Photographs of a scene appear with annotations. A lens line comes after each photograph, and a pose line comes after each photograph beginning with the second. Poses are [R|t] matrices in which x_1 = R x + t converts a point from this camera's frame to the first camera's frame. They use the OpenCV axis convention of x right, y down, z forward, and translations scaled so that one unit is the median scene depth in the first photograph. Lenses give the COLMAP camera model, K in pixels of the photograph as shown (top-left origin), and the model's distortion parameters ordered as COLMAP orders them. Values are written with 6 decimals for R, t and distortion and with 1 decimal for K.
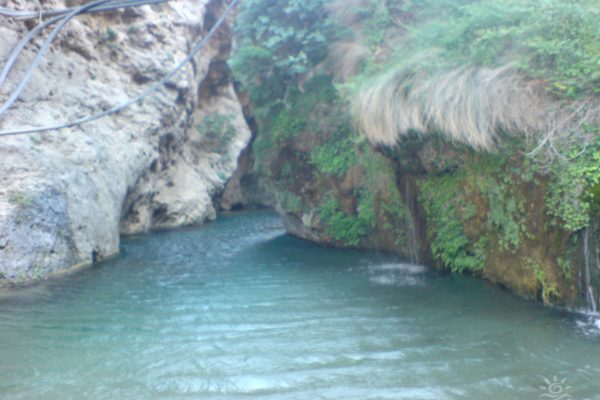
lens RADIAL K [[605.3, 0, 300.7], [0, 605.3, 207.2], [0, 0, 1]] dist [-0.042033, -0.009096]
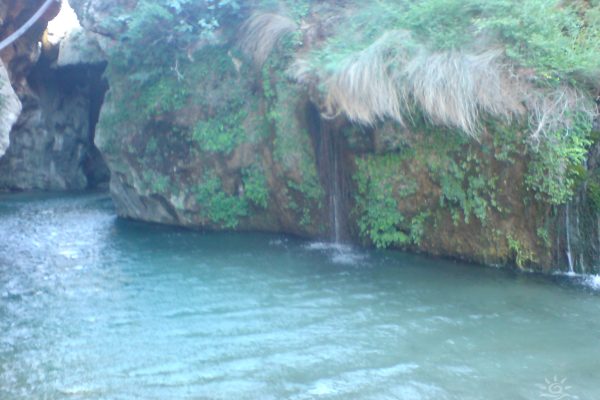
lens RADIAL K [[605.3, 0, 300.7], [0, 605.3, 207.2], [0, 0, 1]] dist [-0.042033, -0.009096]
pose [[0.892166, -0.023207, 0.451110, -0.361828], [0.009828, 0.999440, 0.031979, 0.003114], [-0.451600, -0.024097, 0.891895, 0.147314]]
